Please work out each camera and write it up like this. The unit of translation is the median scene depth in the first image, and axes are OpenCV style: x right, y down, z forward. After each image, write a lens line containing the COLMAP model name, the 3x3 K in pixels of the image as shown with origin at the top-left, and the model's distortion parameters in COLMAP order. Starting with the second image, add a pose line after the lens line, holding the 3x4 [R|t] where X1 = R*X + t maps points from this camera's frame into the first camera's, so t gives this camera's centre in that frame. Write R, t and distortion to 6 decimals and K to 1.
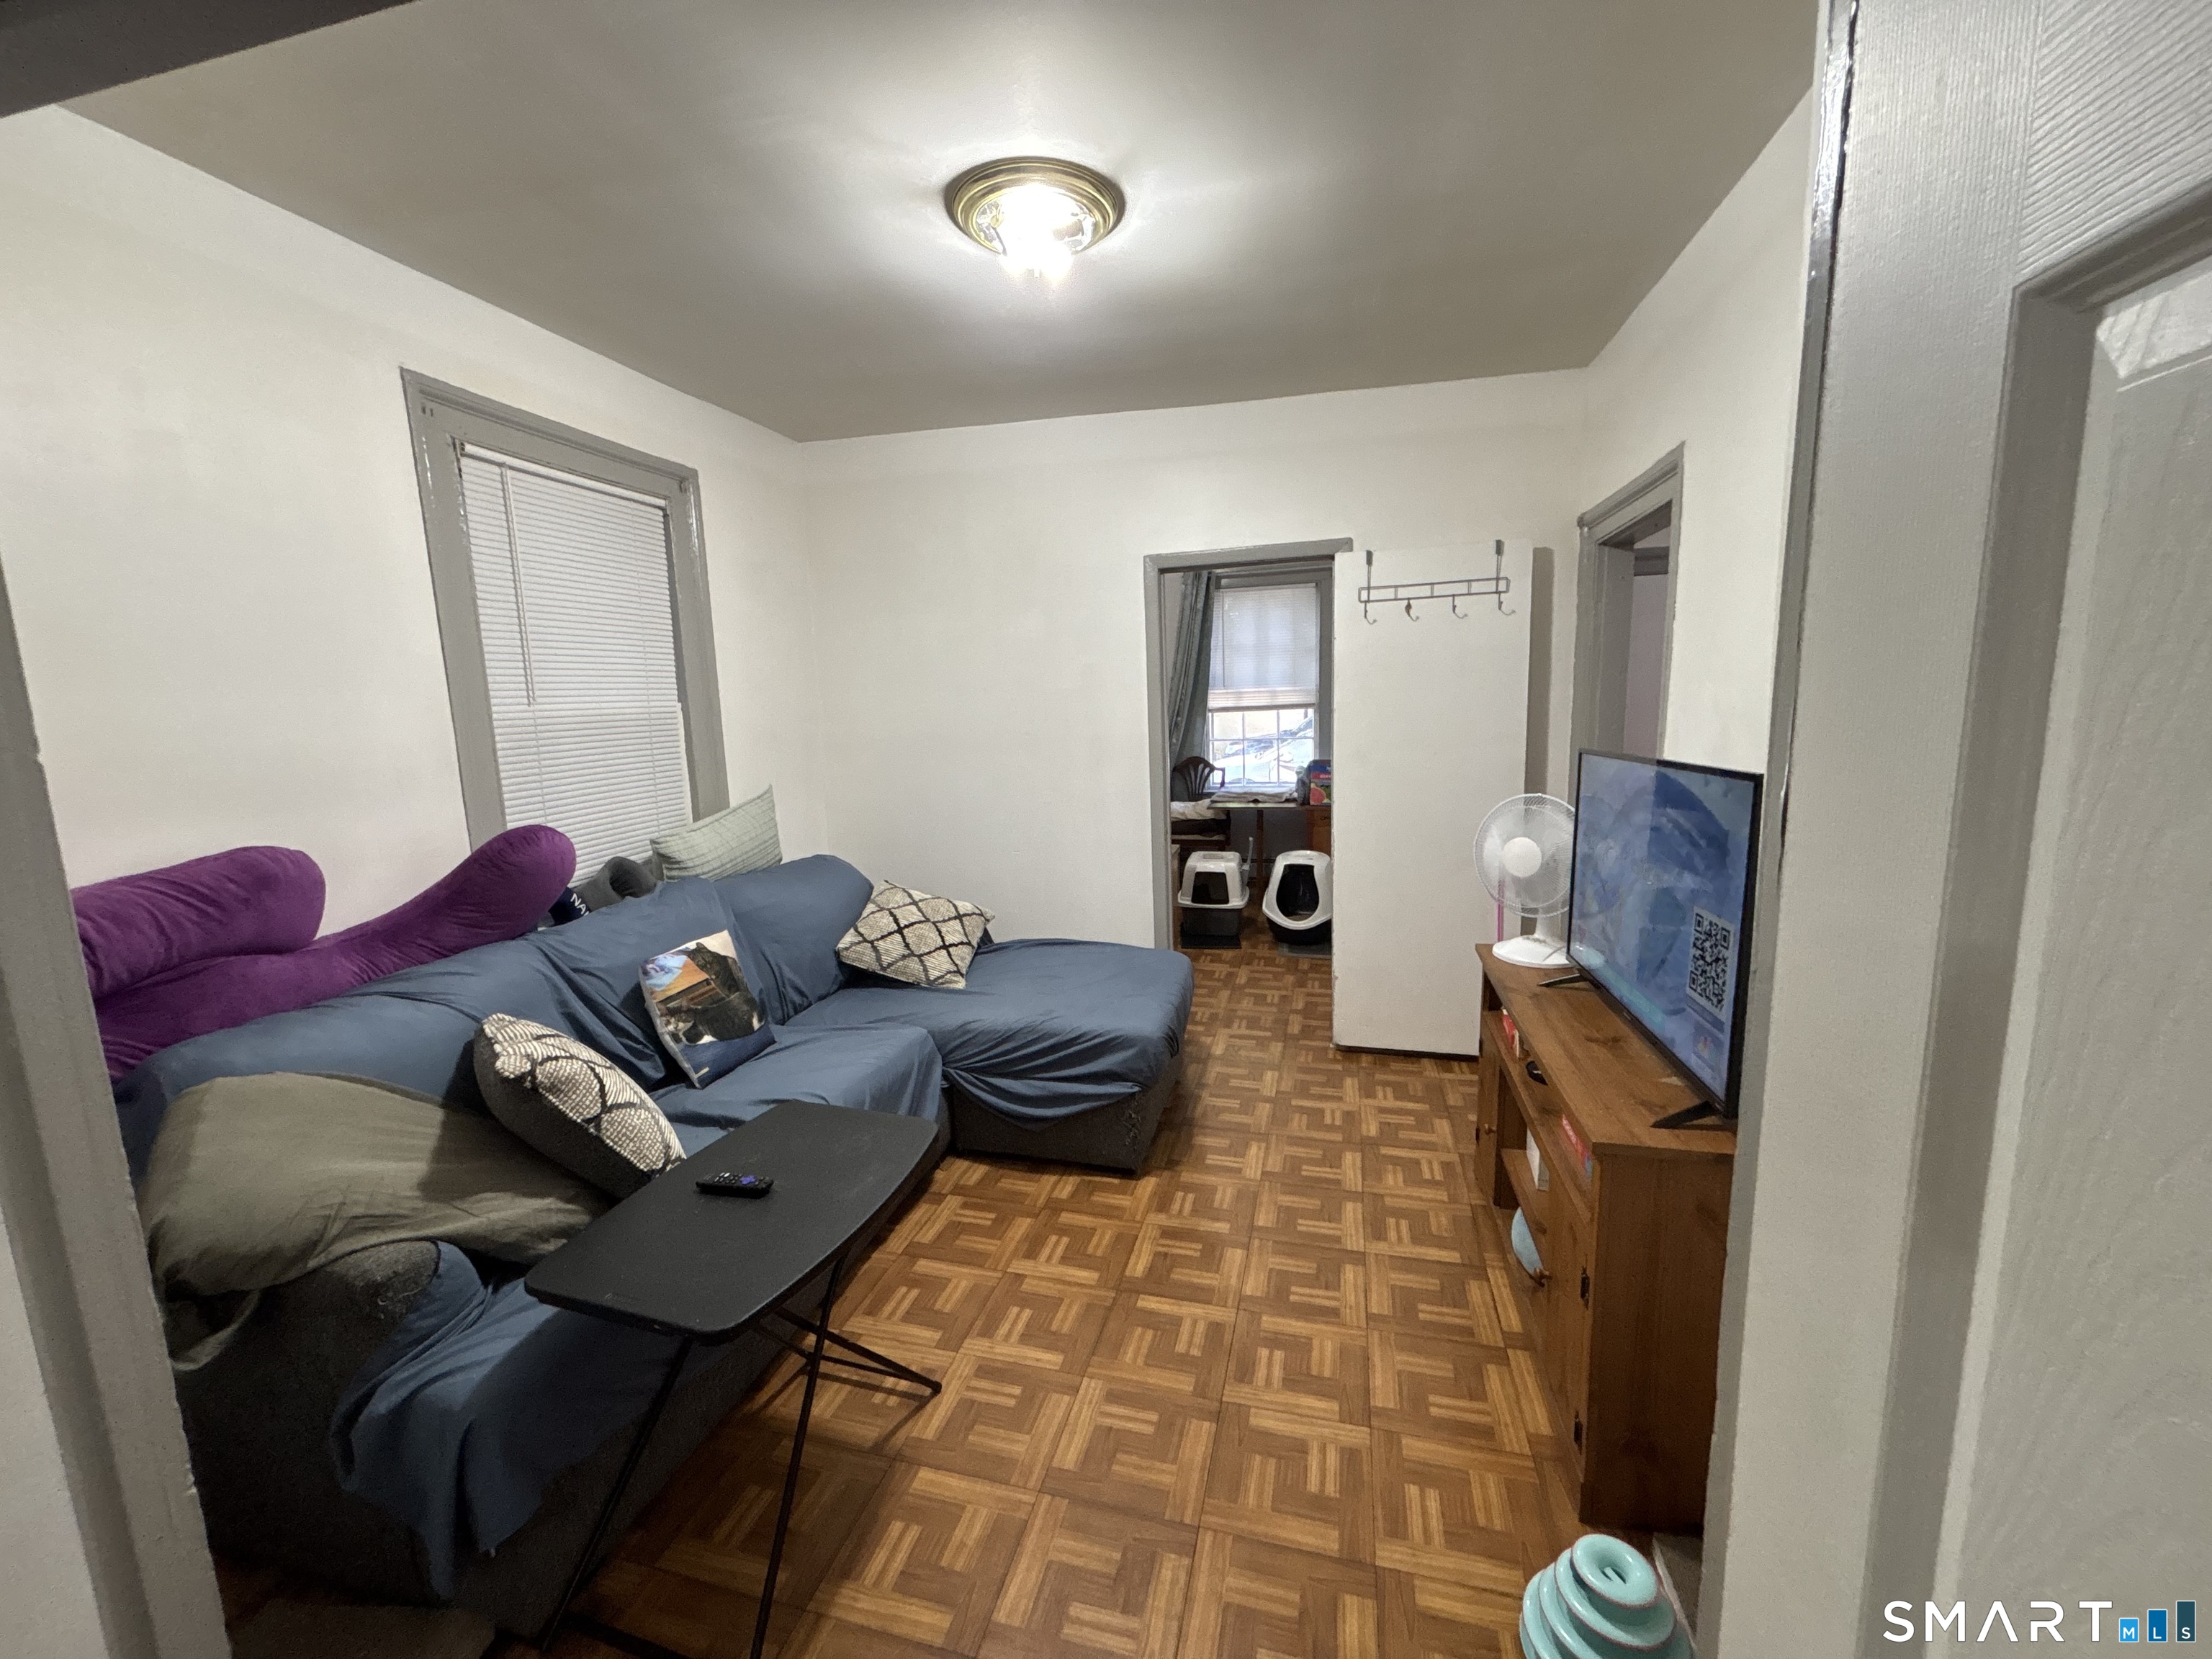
lens RADIAL K [[889.0, 0, 1104.0], [0, 889.0, 829.1], [0, 0, 1]] dist [-0.000412, -0.000220]
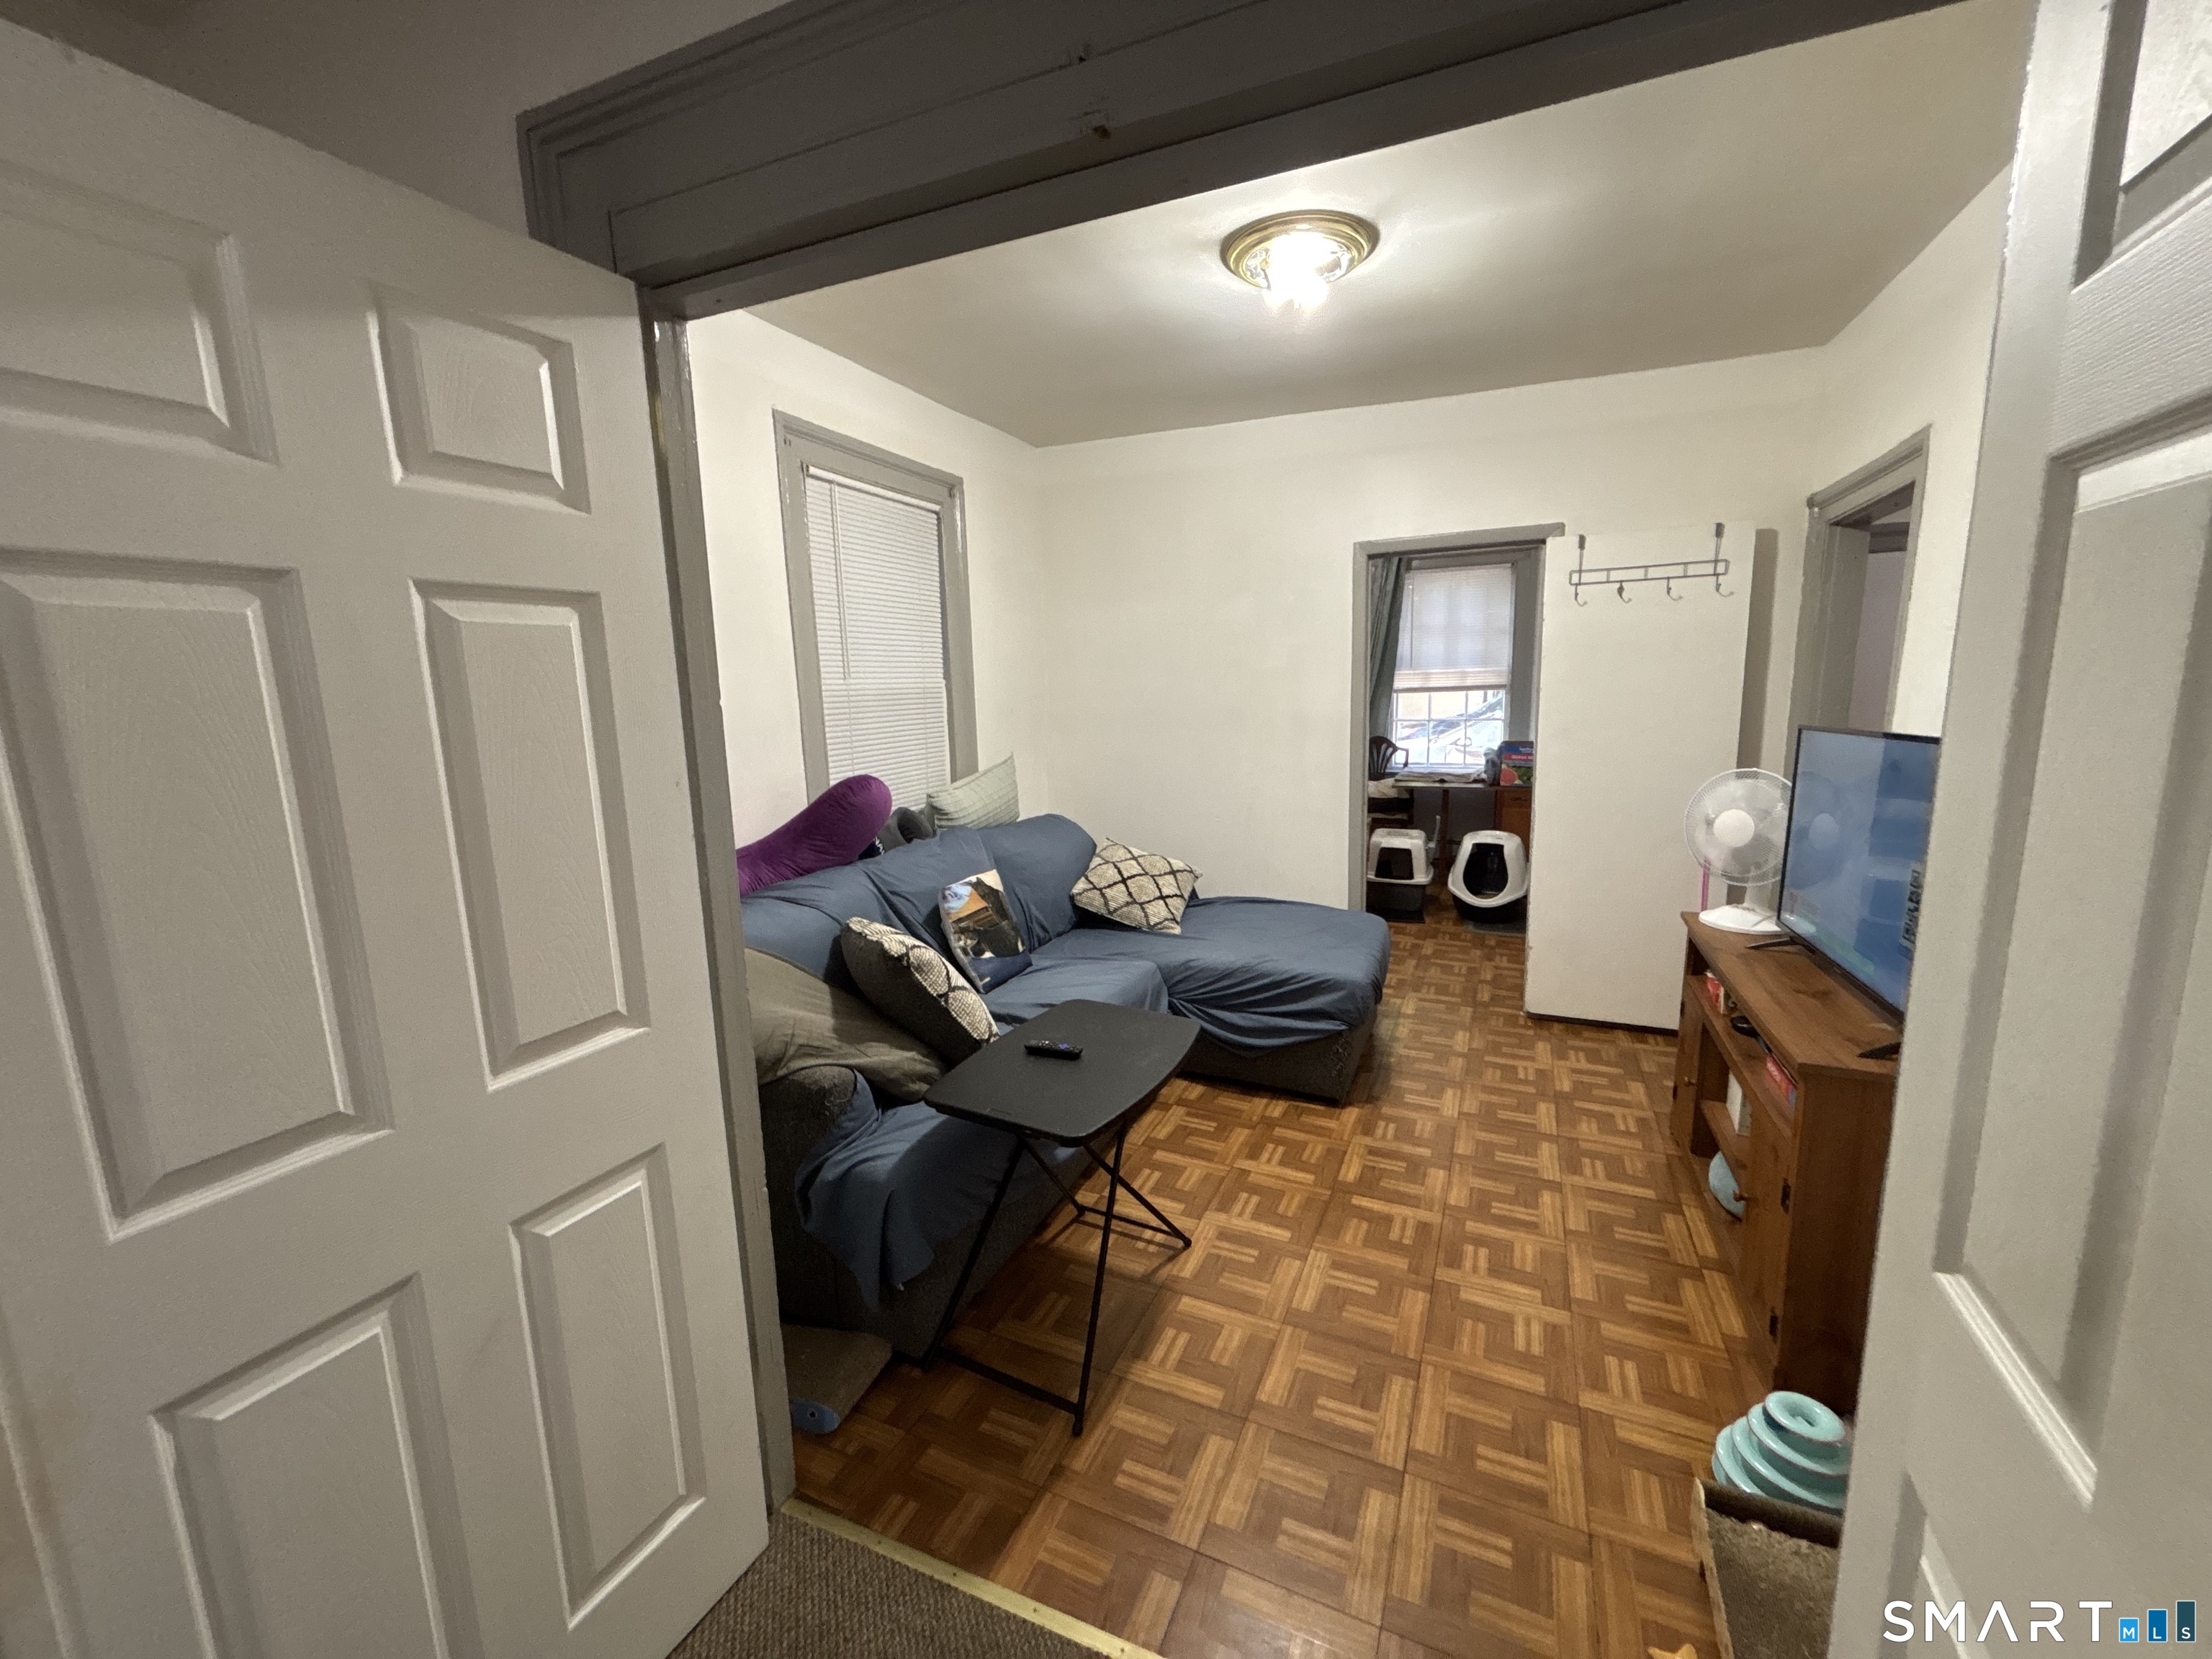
lens RADIAL K [[892.9, 0, 1109.1], [0, 892.9, 826.5], [0, 0, 1]] dist [0.000334, 0.000245]
pose [[0.986331, 0.032604, -0.161519, -0.089980], [-0.030014, 0.999379, 0.018450, 0.032810], [0.162021, -0.013350, 0.986697, -0.165234]]
